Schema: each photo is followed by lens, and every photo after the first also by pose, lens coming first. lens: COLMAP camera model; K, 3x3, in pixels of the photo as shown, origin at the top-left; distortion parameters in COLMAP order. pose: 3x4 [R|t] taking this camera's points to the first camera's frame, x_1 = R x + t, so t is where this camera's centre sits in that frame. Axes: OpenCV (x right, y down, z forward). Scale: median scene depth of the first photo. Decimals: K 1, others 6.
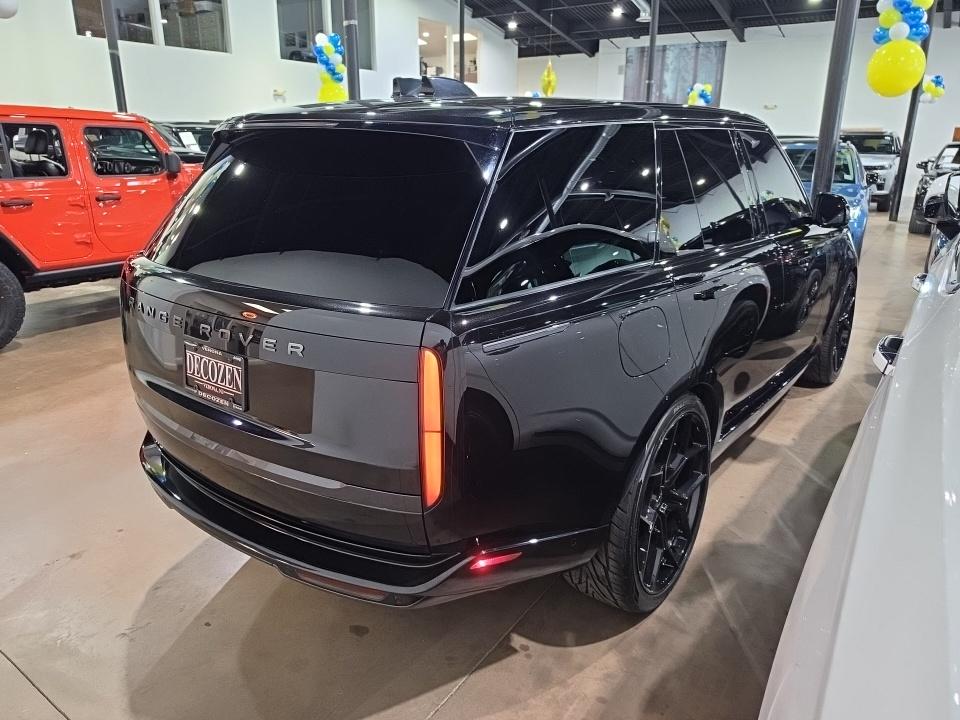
lens RADIAL K [[657.8, 0, 480.0], [0, 657.8, 360.0], [0, 0, 1]] dist [0.047500, -0.068242]
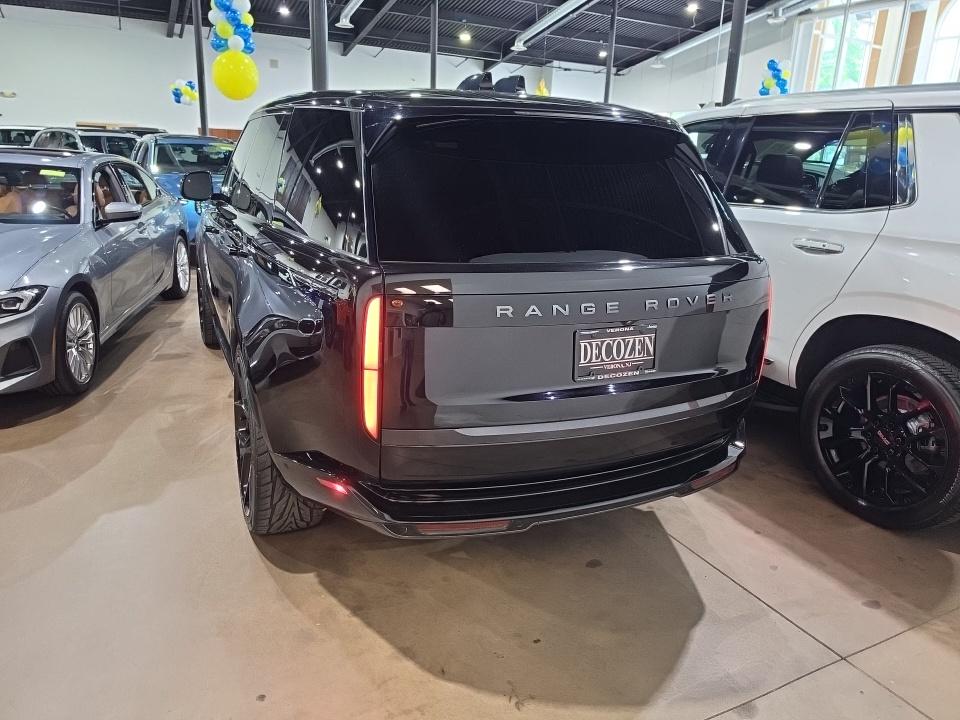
lens RADIAL K [[657.8, 0, 480.0], [0, 657.8, 360.0], [0, 0, 1]] dist [0.047500, -0.068242]
pose [[0.465965, -0.237617, 0.852300, -1.200306], [0.233080, 0.962206, 0.140830, -0.142205], [-0.853552, 0.133032, 0.503738, 0.559342]]
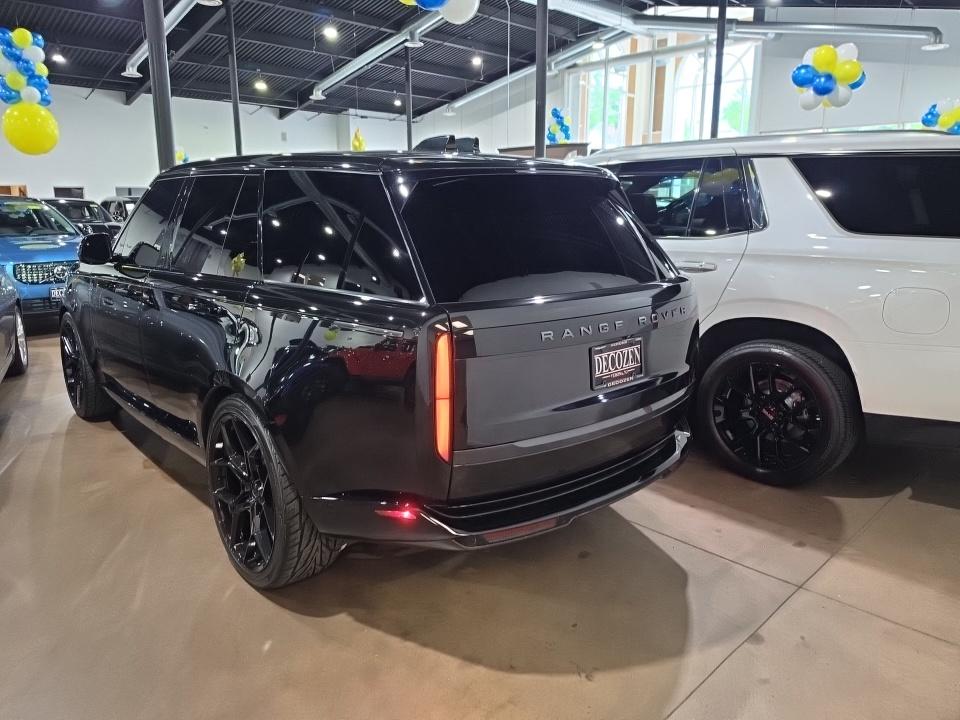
lens RADIAL K [[659.9, 0, 472.0], [0, 659.9, 353.6], [0, 0, 1]] dist [0.042564, -0.059453]
pose [[0.192477, -0.213475, 0.957800, -1.425257], [0.302939, 0.941303, 0.148920, -0.229843], [-0.933371, 0.261491, 0.245849, 0.804579]]
